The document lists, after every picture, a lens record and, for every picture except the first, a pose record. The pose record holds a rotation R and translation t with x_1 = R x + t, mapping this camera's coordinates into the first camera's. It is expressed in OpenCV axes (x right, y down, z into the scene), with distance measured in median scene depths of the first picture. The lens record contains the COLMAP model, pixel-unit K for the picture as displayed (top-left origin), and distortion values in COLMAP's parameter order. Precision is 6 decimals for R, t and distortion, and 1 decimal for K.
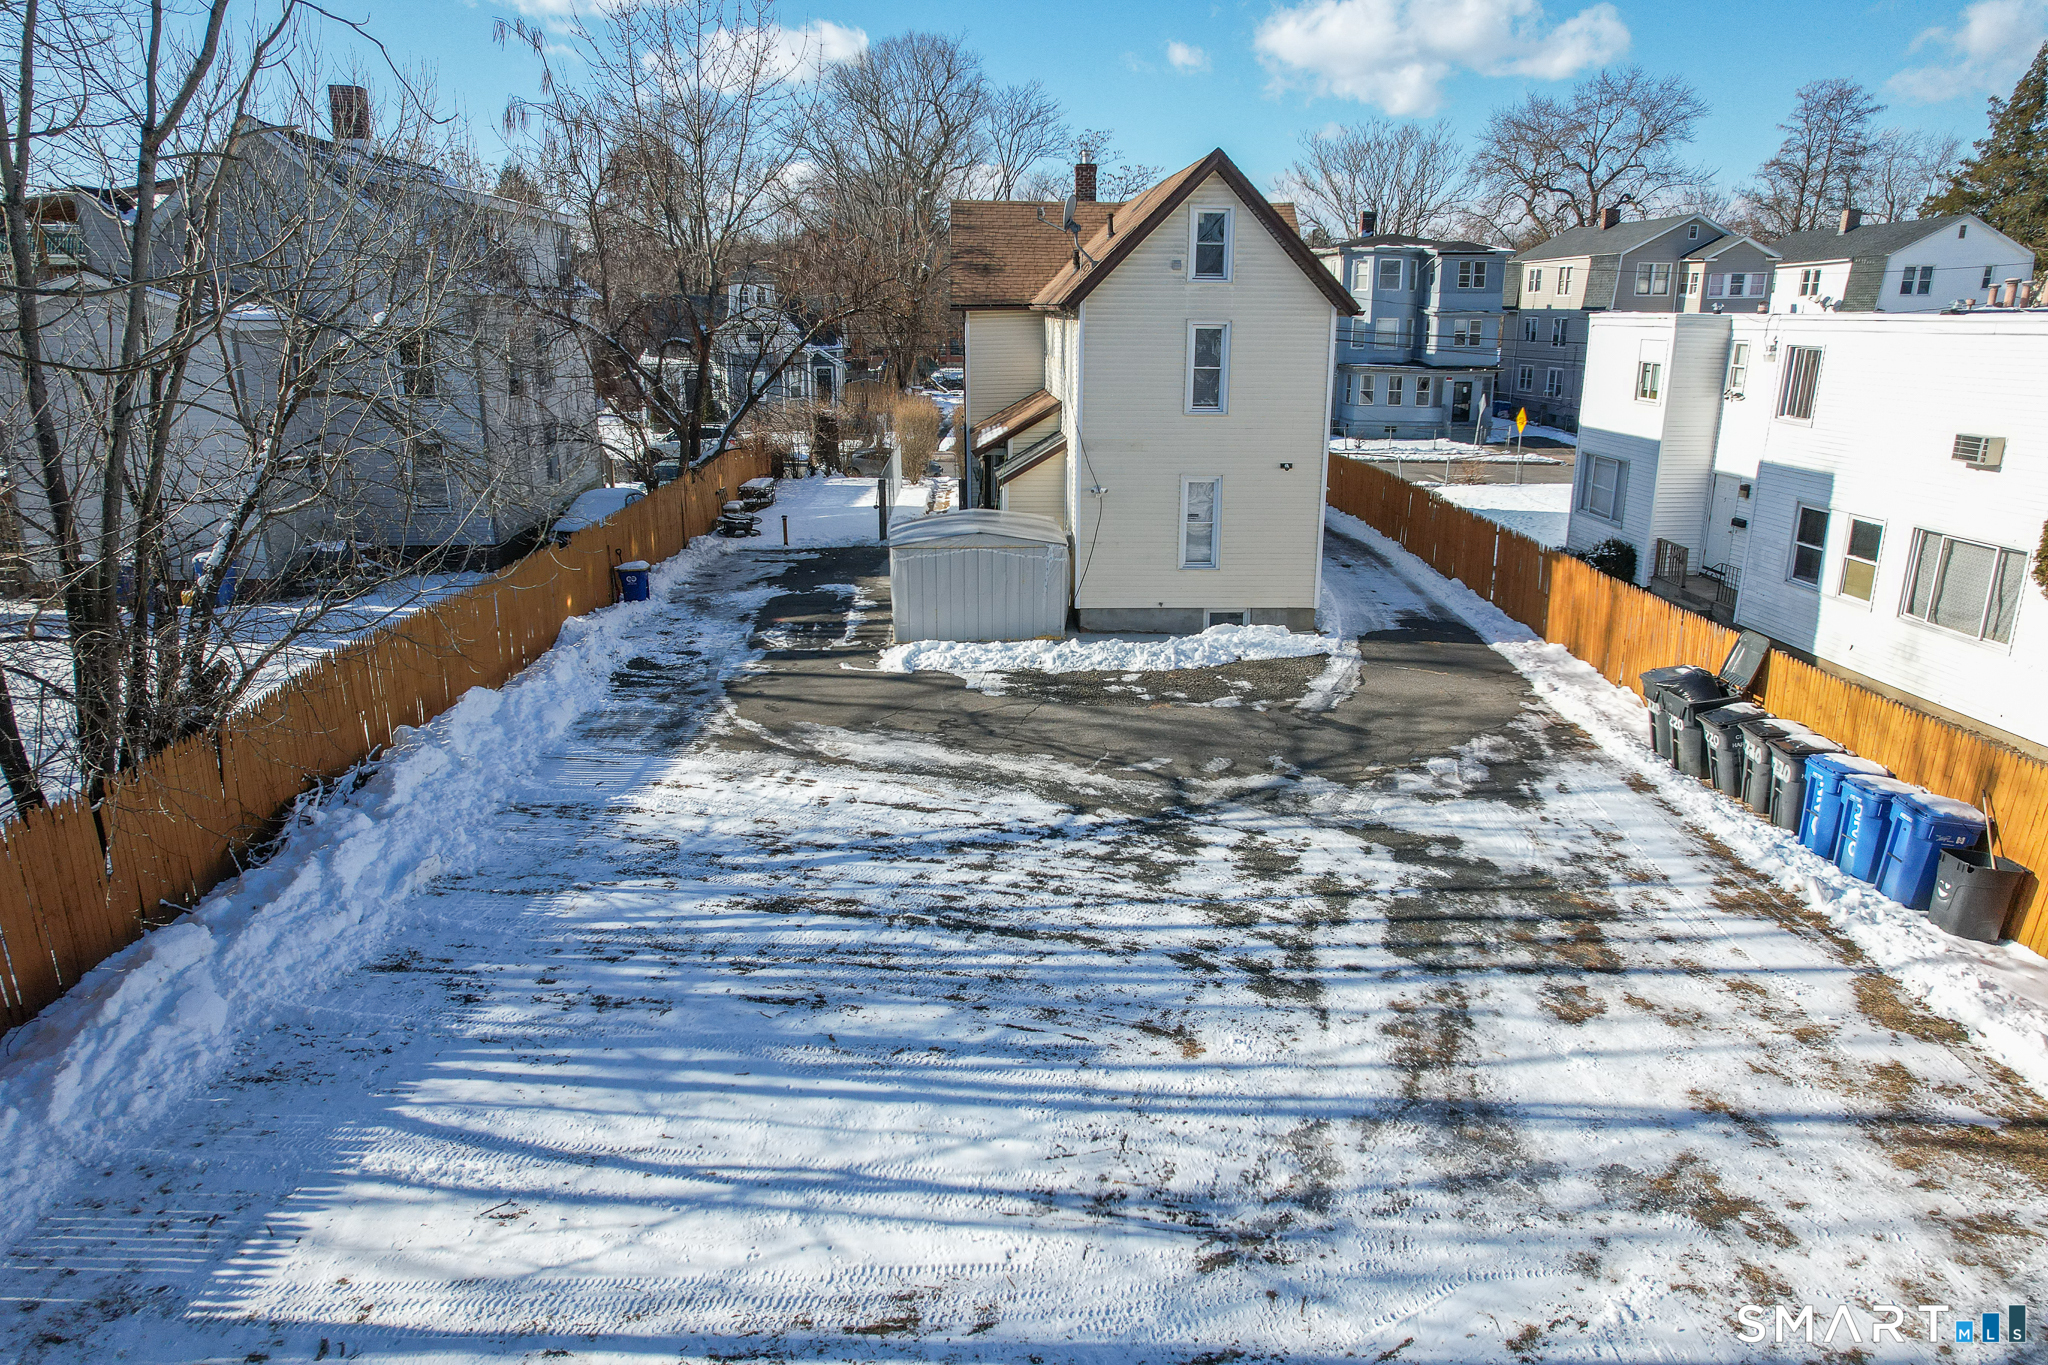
lens RADIAL K [[1267.6, 0, 1030.9], [0, 1267.6, 681.8], [0, 0, 1]] dist [-0.026807, 0.008705]
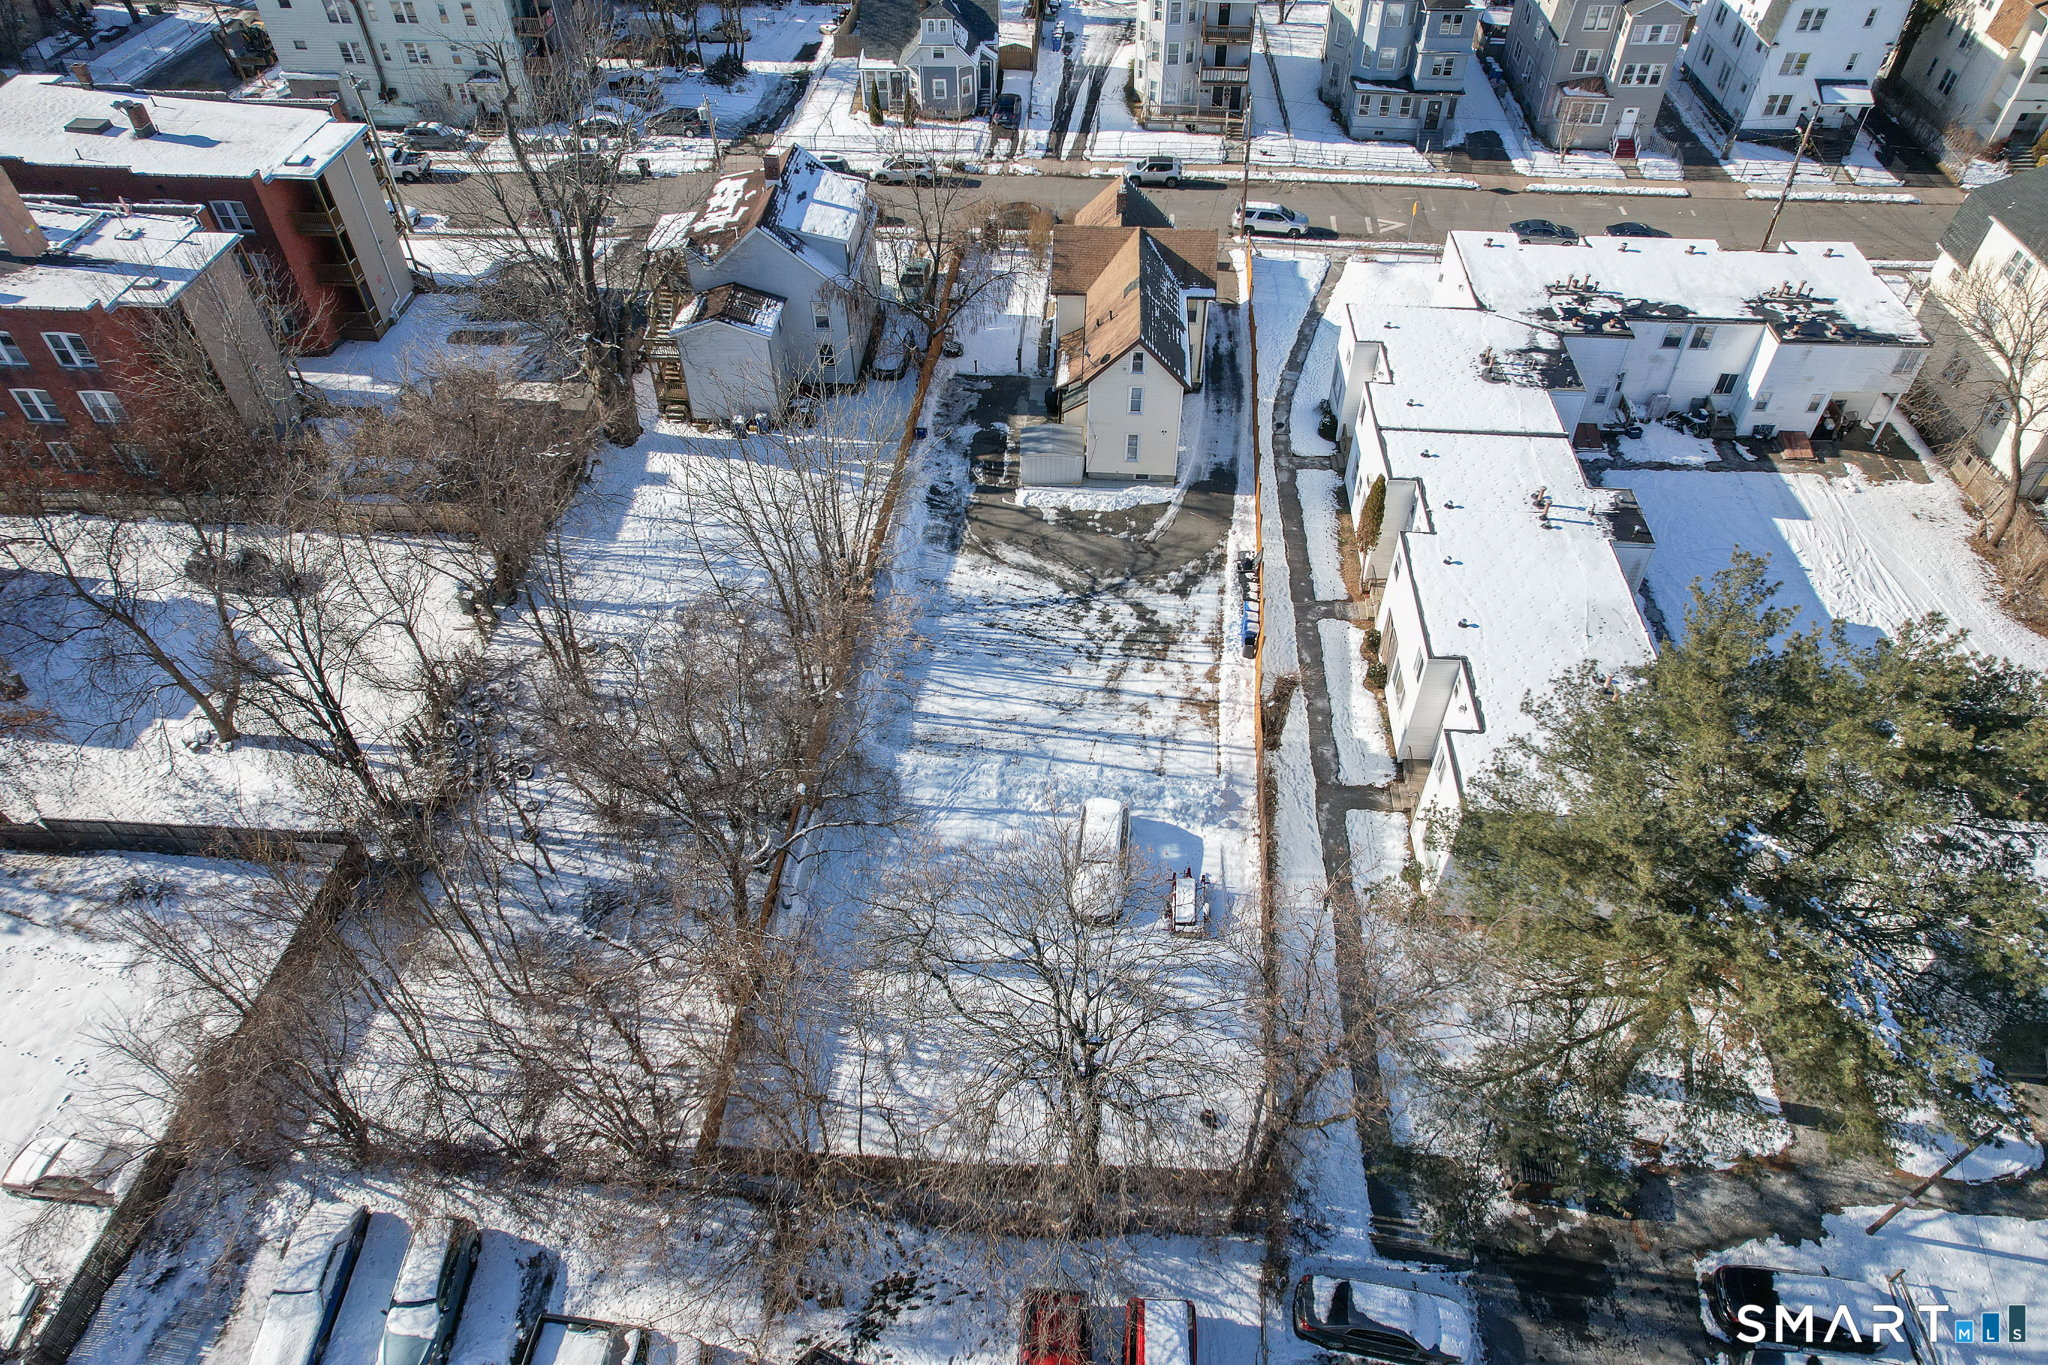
lens RADIAL K [[1267.6, 0, 1027.4], [0, 1267.6, 684.0], [0, 0, 1]] dist [-0.026807, 0.008705]
pose [[0.992675, 0.078858, -0.091529, 0.299156], [-0.021548, 0.861016, 0.508122, -1.611609], [0.118877, -0.502428, 0.856408, -2.453152]]
